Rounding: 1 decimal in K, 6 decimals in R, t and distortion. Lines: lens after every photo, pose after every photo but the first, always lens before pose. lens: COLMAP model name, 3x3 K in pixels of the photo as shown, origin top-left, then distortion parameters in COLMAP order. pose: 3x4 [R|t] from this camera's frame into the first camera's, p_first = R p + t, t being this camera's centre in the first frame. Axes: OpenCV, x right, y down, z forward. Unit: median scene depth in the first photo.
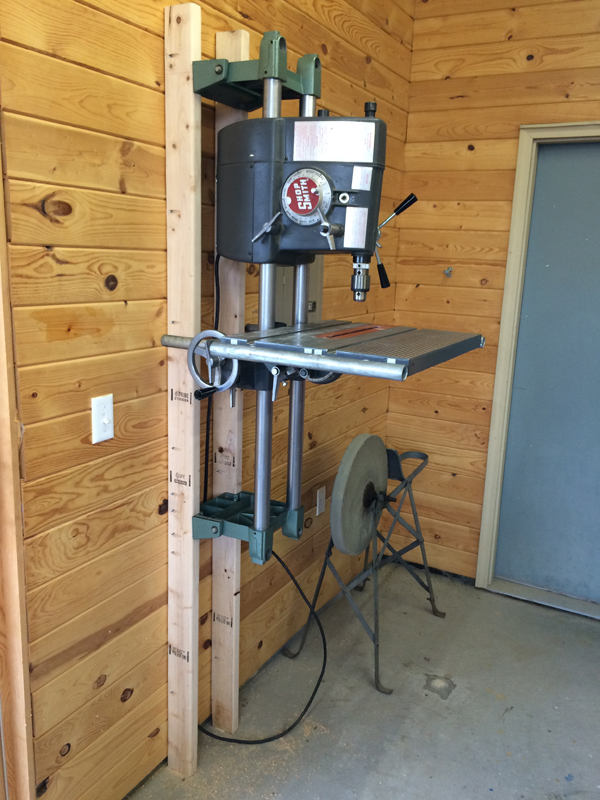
lens RADIAL K [[690.9, 0, 300.0], [0, 690.9, 400.0], [0, 0, 1]] dist [0.003148, -0.001866]
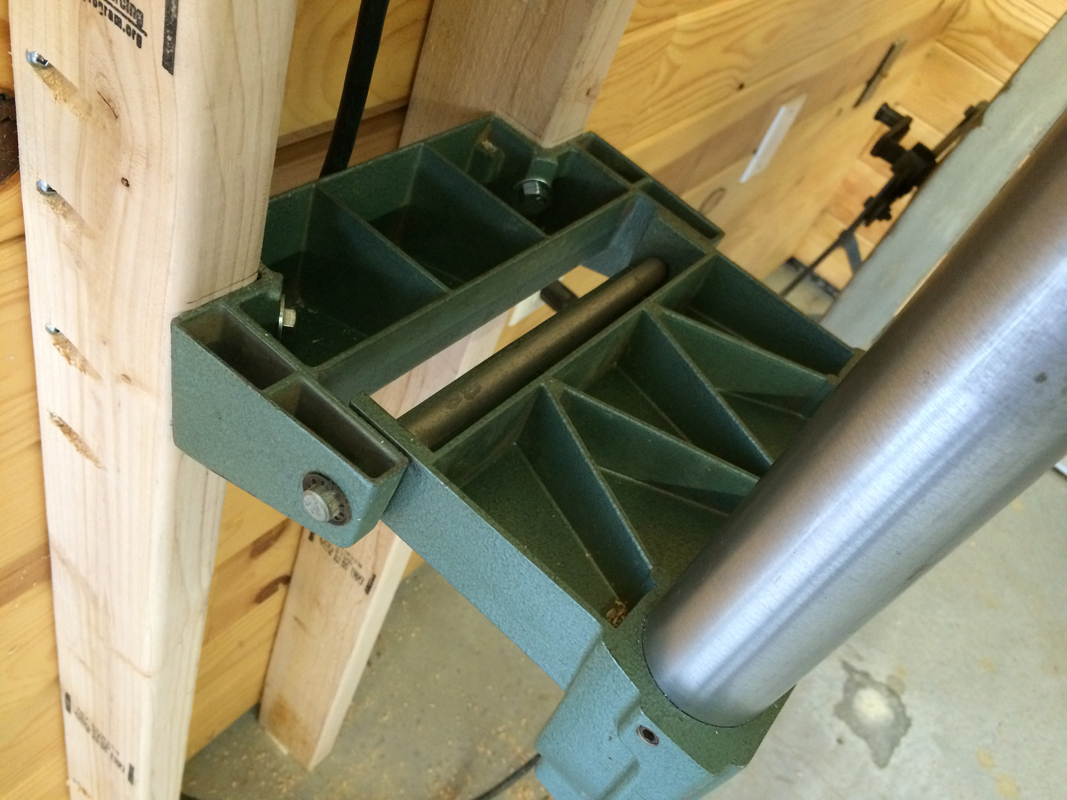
lens RADIAL K [[921.5, 0, 533.5], [0, 921.5, 400.0], [0, 0, 1]] dist [0.003148, -0.001866]
pose [[0.950437, 0.298885, 0.085657, -0.079660], [-0.297951, 0.796830, 0.525629, 0.057908], [0.088848, -0.525099, 0.846390, 0.654354]]
